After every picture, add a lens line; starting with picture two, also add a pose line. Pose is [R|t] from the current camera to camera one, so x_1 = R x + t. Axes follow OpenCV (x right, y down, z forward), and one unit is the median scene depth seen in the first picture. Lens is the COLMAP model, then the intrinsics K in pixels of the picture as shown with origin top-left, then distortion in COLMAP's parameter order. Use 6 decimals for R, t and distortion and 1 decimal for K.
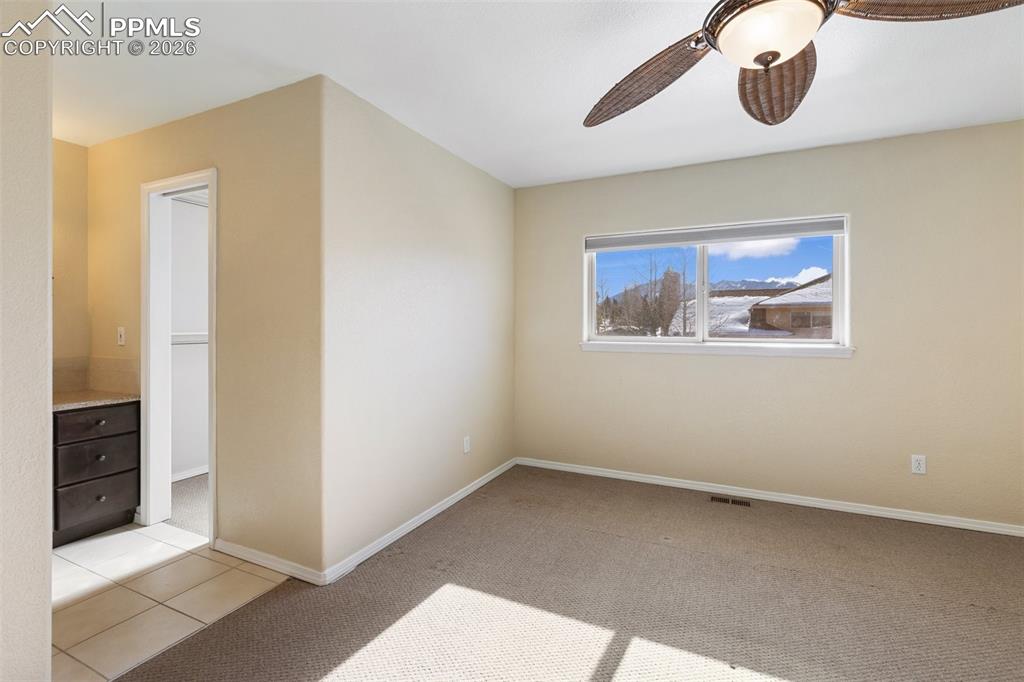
lens RADIAL K [[463.9, 0, 503.0], [0, 463.9, 325.2], [0, 0, 1]] dist [0.001097, 0.000363]
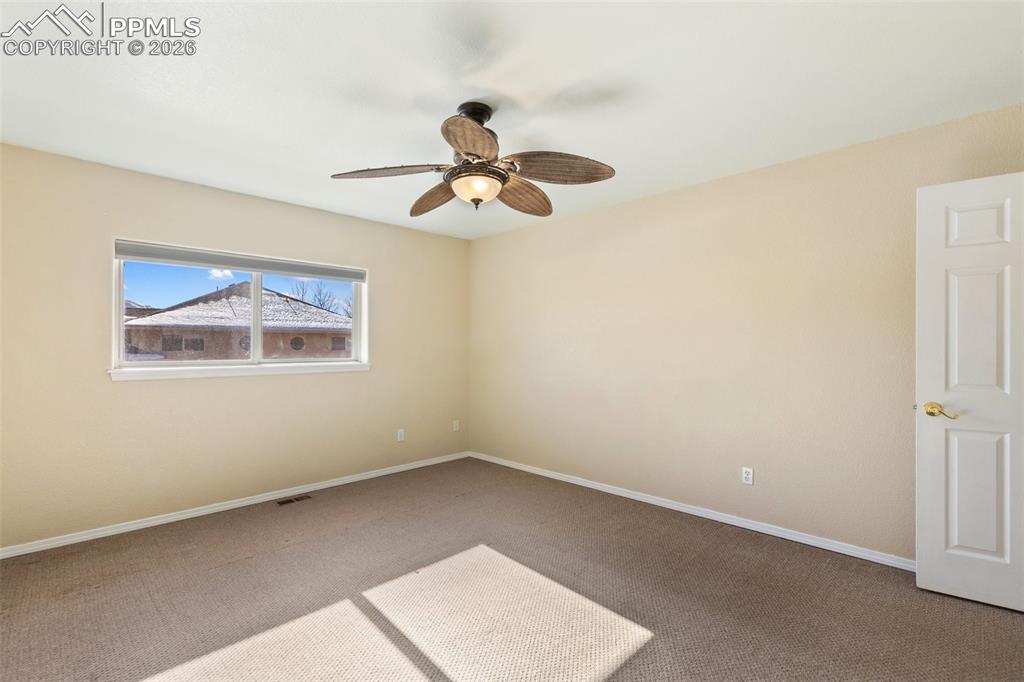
lens RADIAL K [[463.9, 0, 513.4], [0, 463.9, 343.2], [0, 0, 1]] dist [0.001097, 0.000363]
pose [[0.326398, 0.005668, 0.945215, -0.378874], [0.003767, 0.999966, -0.007297, -0.001253], [-0.945225, 0.005943, 0.326366, 0.090807]]
